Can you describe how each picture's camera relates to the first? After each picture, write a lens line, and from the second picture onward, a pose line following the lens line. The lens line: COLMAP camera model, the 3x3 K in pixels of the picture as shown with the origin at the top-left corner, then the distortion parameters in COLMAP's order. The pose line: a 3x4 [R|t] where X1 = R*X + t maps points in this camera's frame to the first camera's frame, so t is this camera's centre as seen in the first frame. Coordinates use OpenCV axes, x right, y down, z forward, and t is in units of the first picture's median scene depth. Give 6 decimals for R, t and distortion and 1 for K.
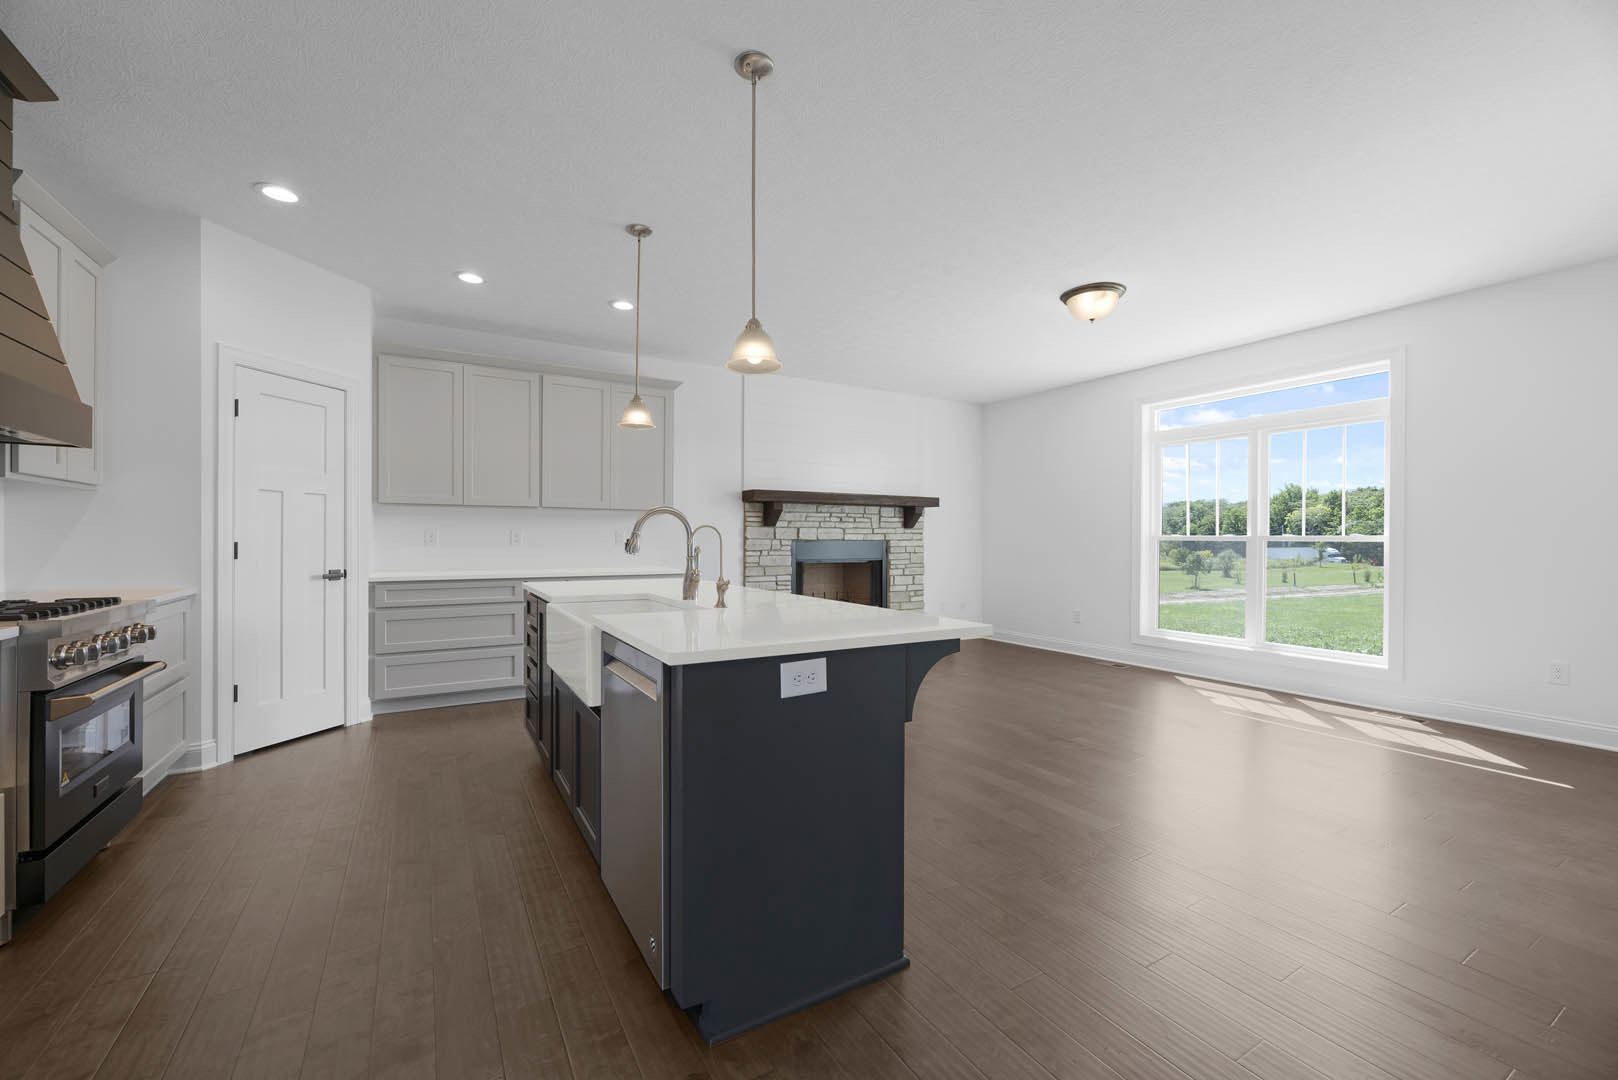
lens RADIAL K [[663.9, 0, 781.7], [0, 663.9, 538.8], [0, 0, 1]] dist [-0.002880, -0.000206]
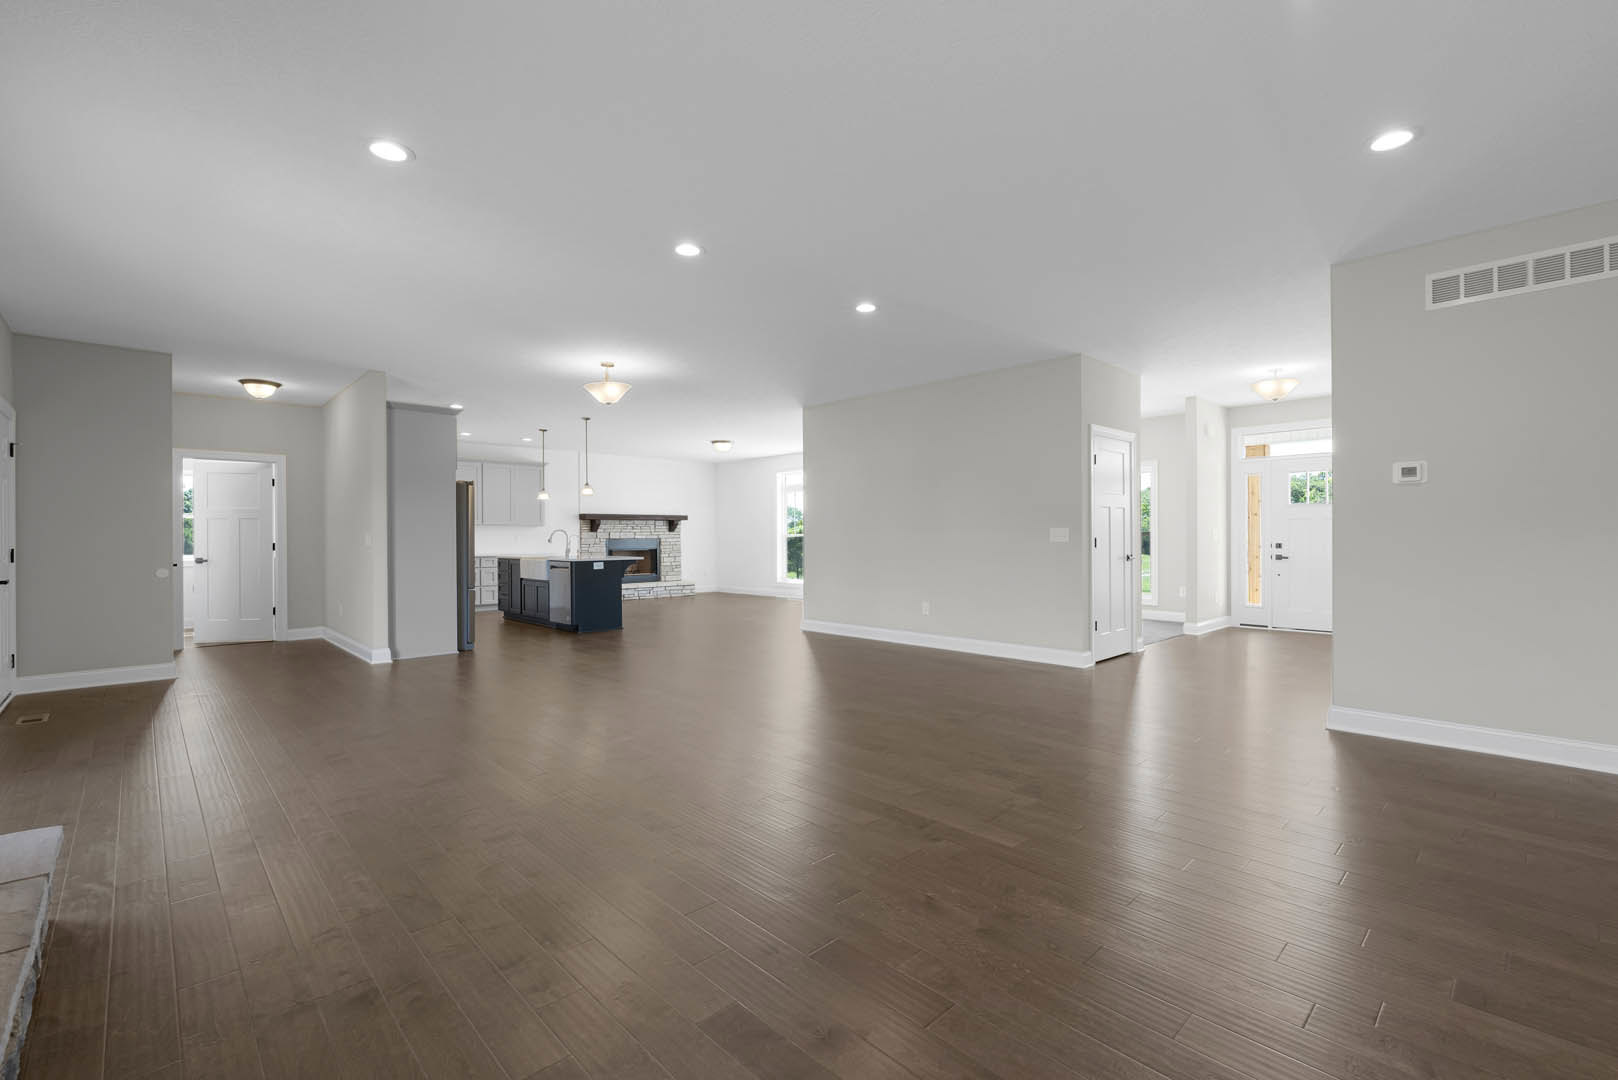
lens RADIAL K [[716.2, 0, 801.2], [0, 716.2, 534.8], [0, 0, 1]] dist [0.000586, 0.000694]
pose [[0.967215, -0.008238, 0.253825, 0.035157], [0.008977, 0.999958, -0.001754, -0.000530], [-0.253800, 0.003975, 0.967248, -1.137059]]
